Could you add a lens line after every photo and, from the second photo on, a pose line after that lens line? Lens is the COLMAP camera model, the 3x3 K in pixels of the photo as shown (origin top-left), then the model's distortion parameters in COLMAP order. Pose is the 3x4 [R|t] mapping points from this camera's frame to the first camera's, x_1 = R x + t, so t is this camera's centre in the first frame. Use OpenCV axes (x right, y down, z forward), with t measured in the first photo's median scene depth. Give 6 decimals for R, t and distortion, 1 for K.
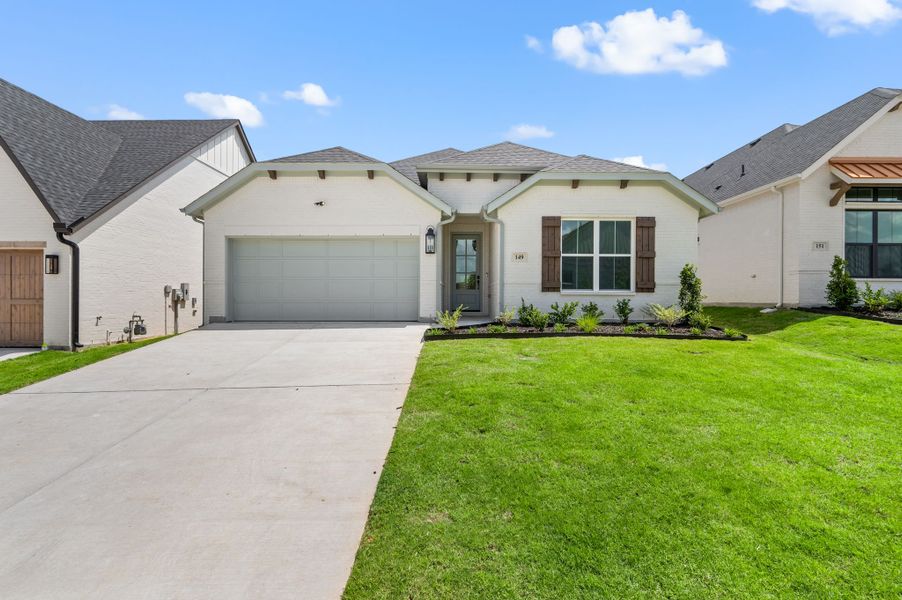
lens RADIAL K [[356.8, 0, 449.7], [0, 356.8, 299.4], [0, 0, 1]] dist [-0.001369, -0.000020]
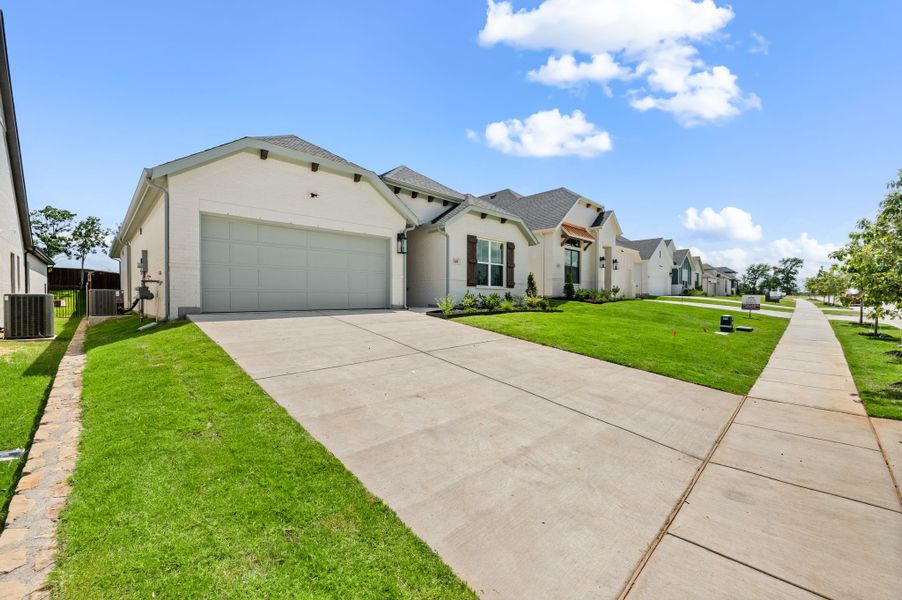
lens RADIAL K [[360.4, 0, 452.5], [0, 360.4, 300.8], [0, 0, 1]] dist [0.001353, 0.000050]
pose [[0.719362, -0.005284, 0.694616, -0.797892], [-0.002485, 0.999945, 0.010179, 0.023274], [-0.694631, -0.009048, 0.719309, -0.027227]]
